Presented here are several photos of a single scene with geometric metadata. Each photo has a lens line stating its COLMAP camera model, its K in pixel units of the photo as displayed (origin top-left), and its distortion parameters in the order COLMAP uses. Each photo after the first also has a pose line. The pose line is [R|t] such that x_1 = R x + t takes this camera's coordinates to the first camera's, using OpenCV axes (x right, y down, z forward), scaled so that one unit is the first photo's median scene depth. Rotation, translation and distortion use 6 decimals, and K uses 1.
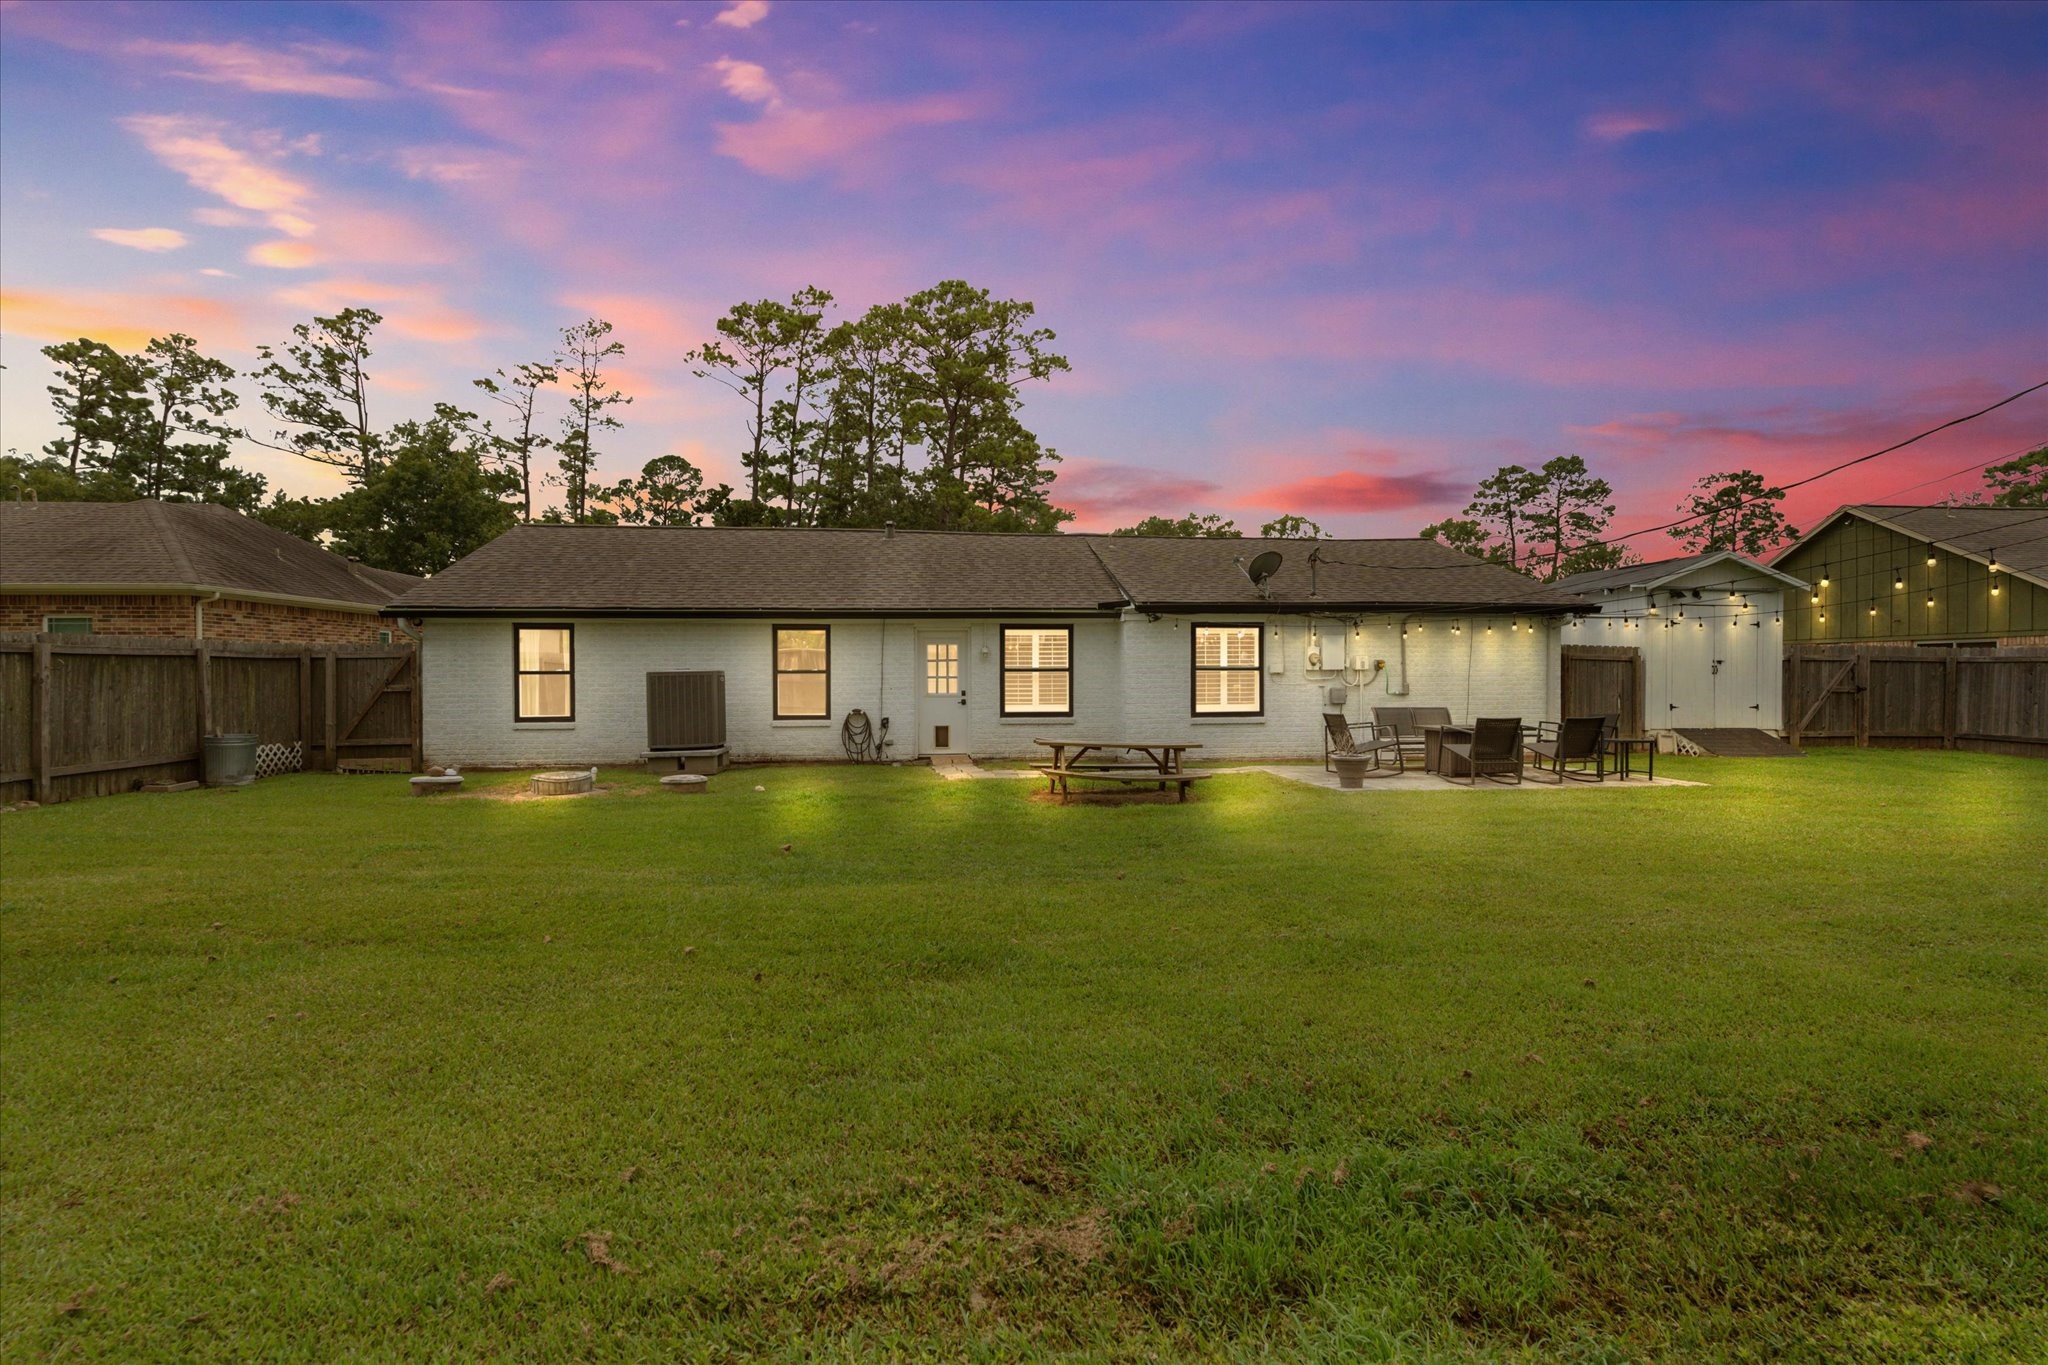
lens RADIAL K [[895.6, 0, 1026.5], [0, 895.6, 687.2], [0, 0, 1]] dist [-0.005708, -0.000025]
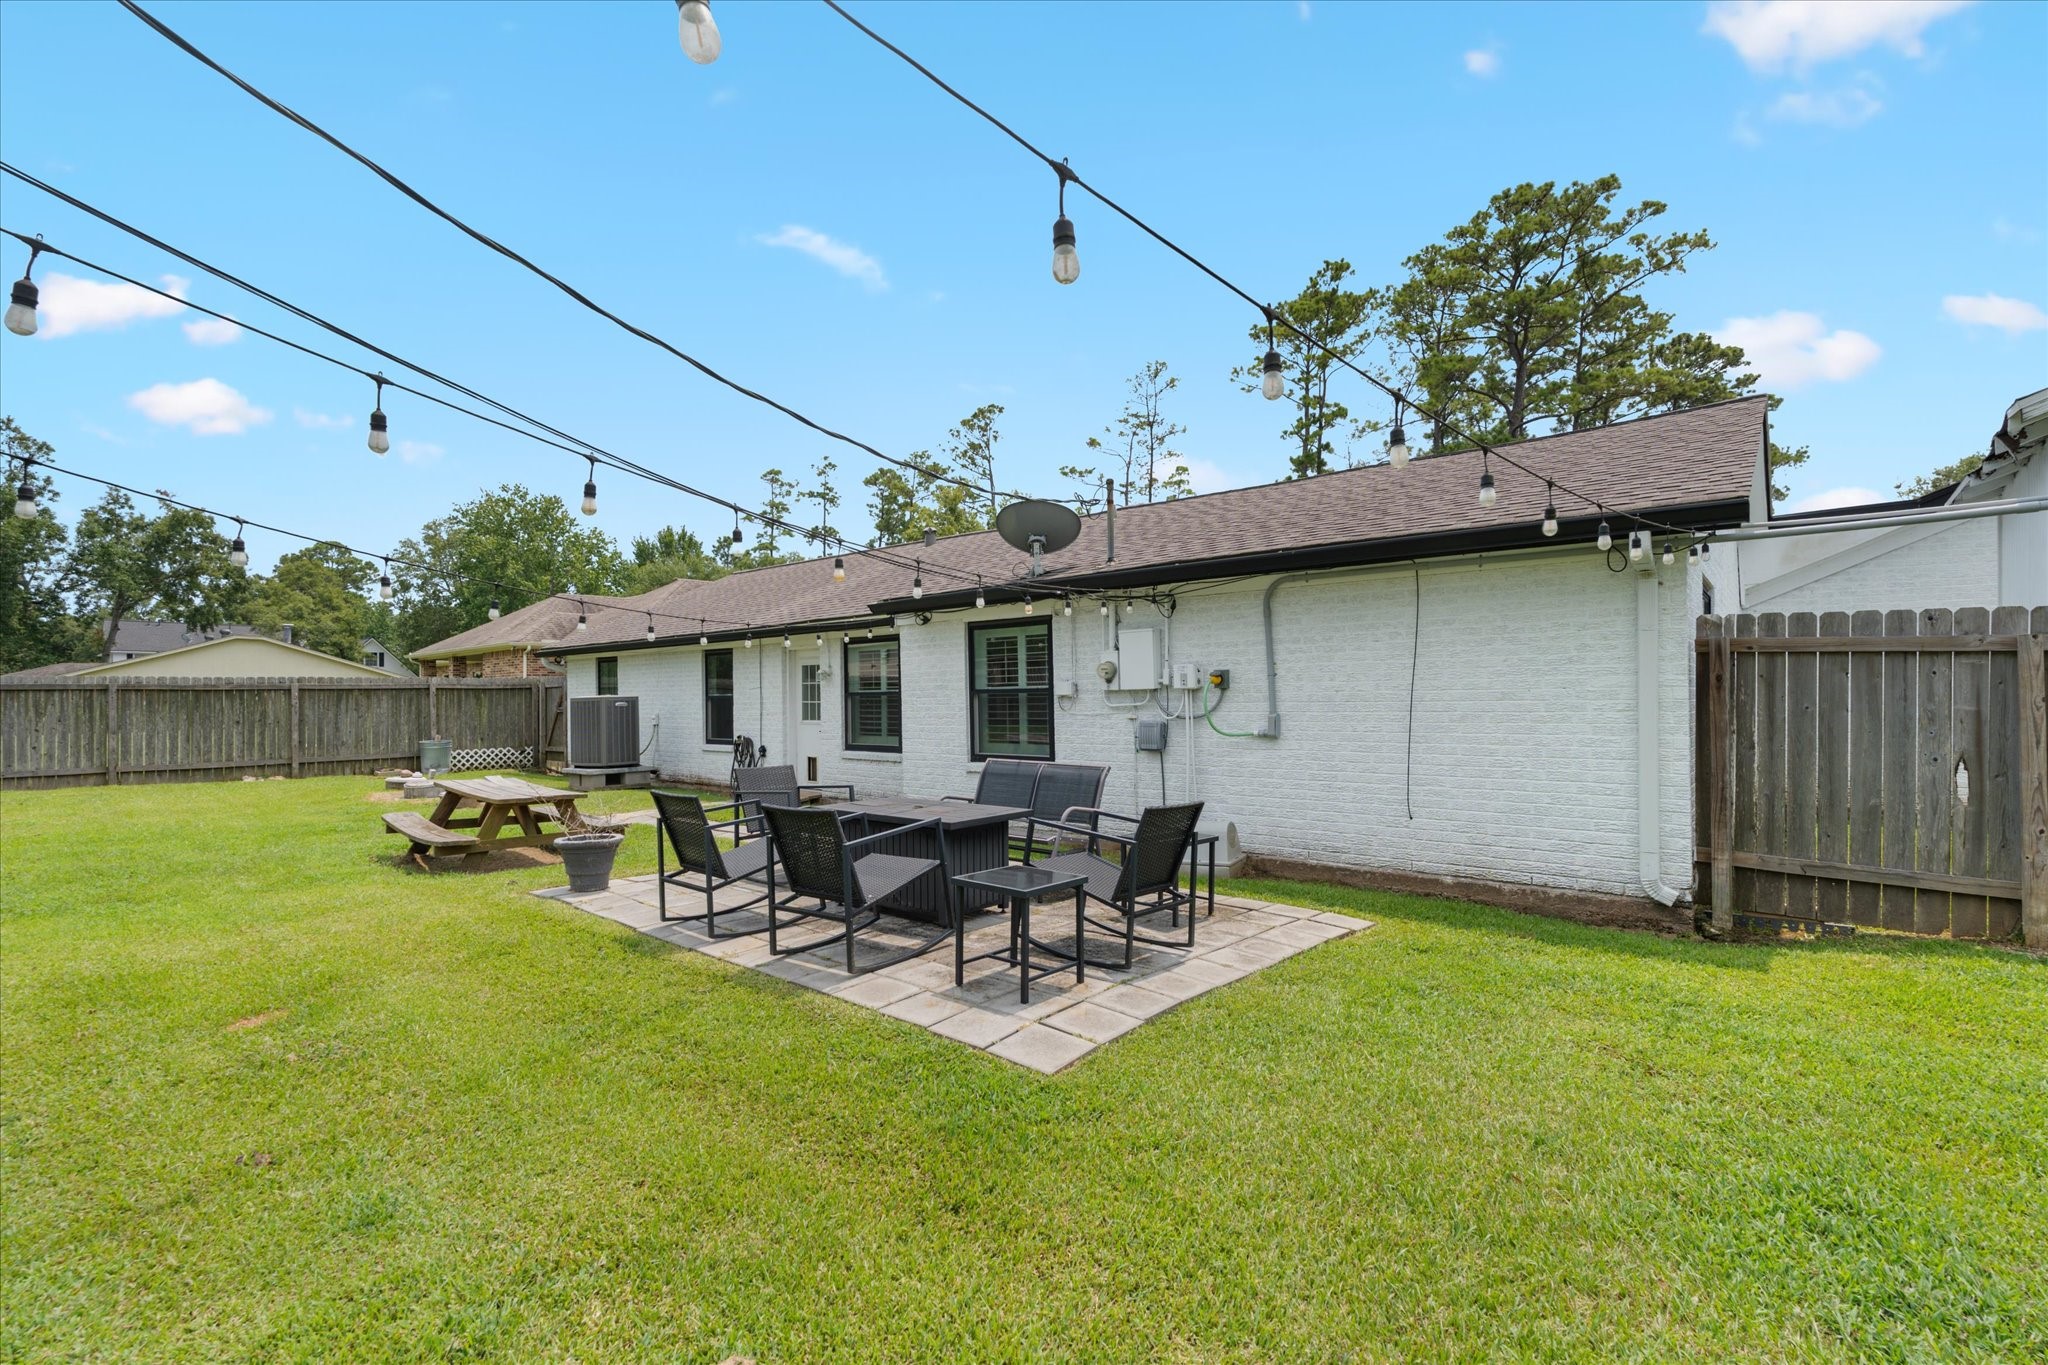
lens RADIAL K [[895.6, 0, 1025.3], [0, 895.6, 688.2], [0, 0, 1]] dist [-0.005708, -0.000025]
pose [[0.681977, -0.009266, -0.731315, 0.219184], [-0.001190, 0.999904, -0.013779, -0.003815], [0.731373, 0.010267, 0.681901, 0.172595]]
